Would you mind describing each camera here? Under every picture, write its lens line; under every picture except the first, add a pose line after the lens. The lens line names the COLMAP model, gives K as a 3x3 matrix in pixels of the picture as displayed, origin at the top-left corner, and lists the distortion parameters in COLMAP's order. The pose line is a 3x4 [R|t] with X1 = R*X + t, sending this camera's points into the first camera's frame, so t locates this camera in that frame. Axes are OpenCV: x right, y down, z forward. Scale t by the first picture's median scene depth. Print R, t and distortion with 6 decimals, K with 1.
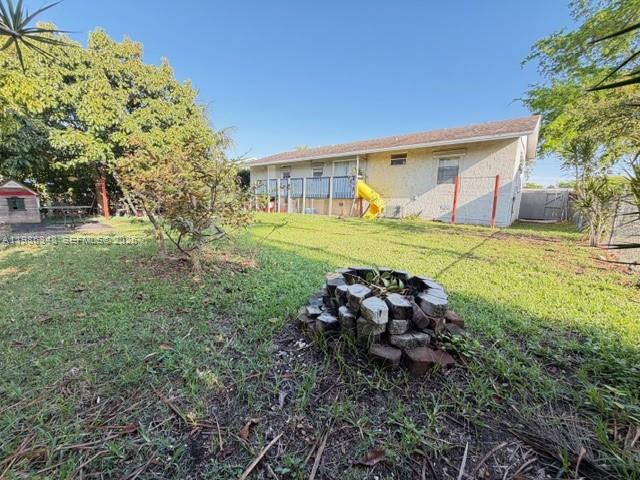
lens RADIAL K [[254.2, 0, 318.3], [0, 254.2, 240.0], [0, 0, 1]] dist [-0.000129, -0.000064]
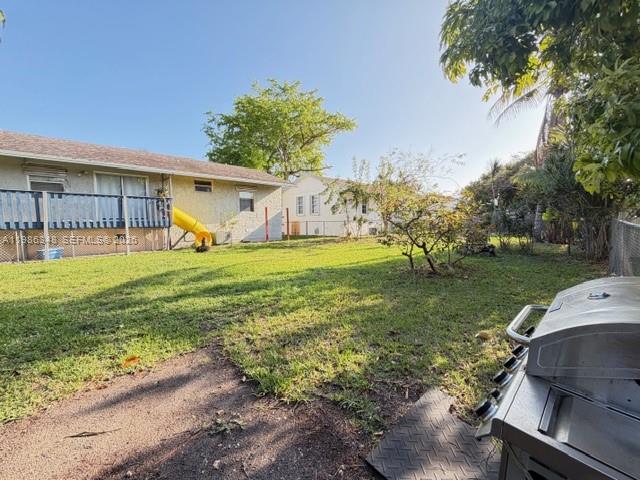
lens RADIAL K [[253.2, 0, 318.2], [0, 253.2, 239.2], [0, 0, 1]] dist [-0.000750, -0.000278]
pose [[0.083054, -0.091822, 0.992306, -3.098852], [0.175727, 0.981492, 0.076114, -0.512897], [-0.980929, 0.168053, 0.097652, 2.327297]]
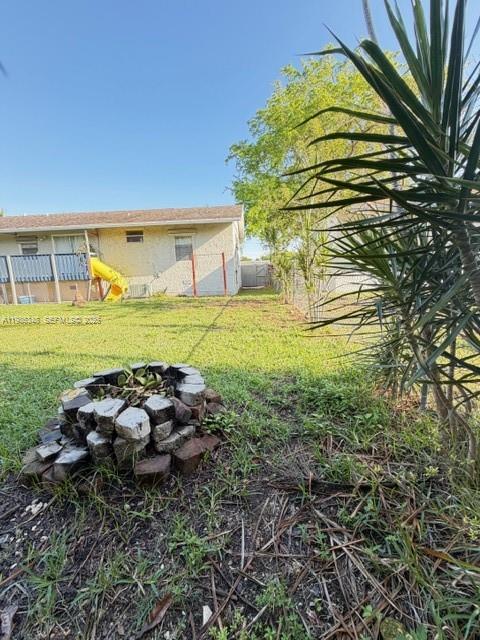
lens RADIAL K [[254.2, 0, 239.2], [0, 254.2, 318.2], [0, 0, 1]] dist [-0.000129, -0.000064]
pose [[0.787403, -0.157883, 0.595877, 0.034672], [0.151130, 0.986586, 0.061699, -0.056968], [-0.597625, 0.041473, 0.800702, 0.055572]]
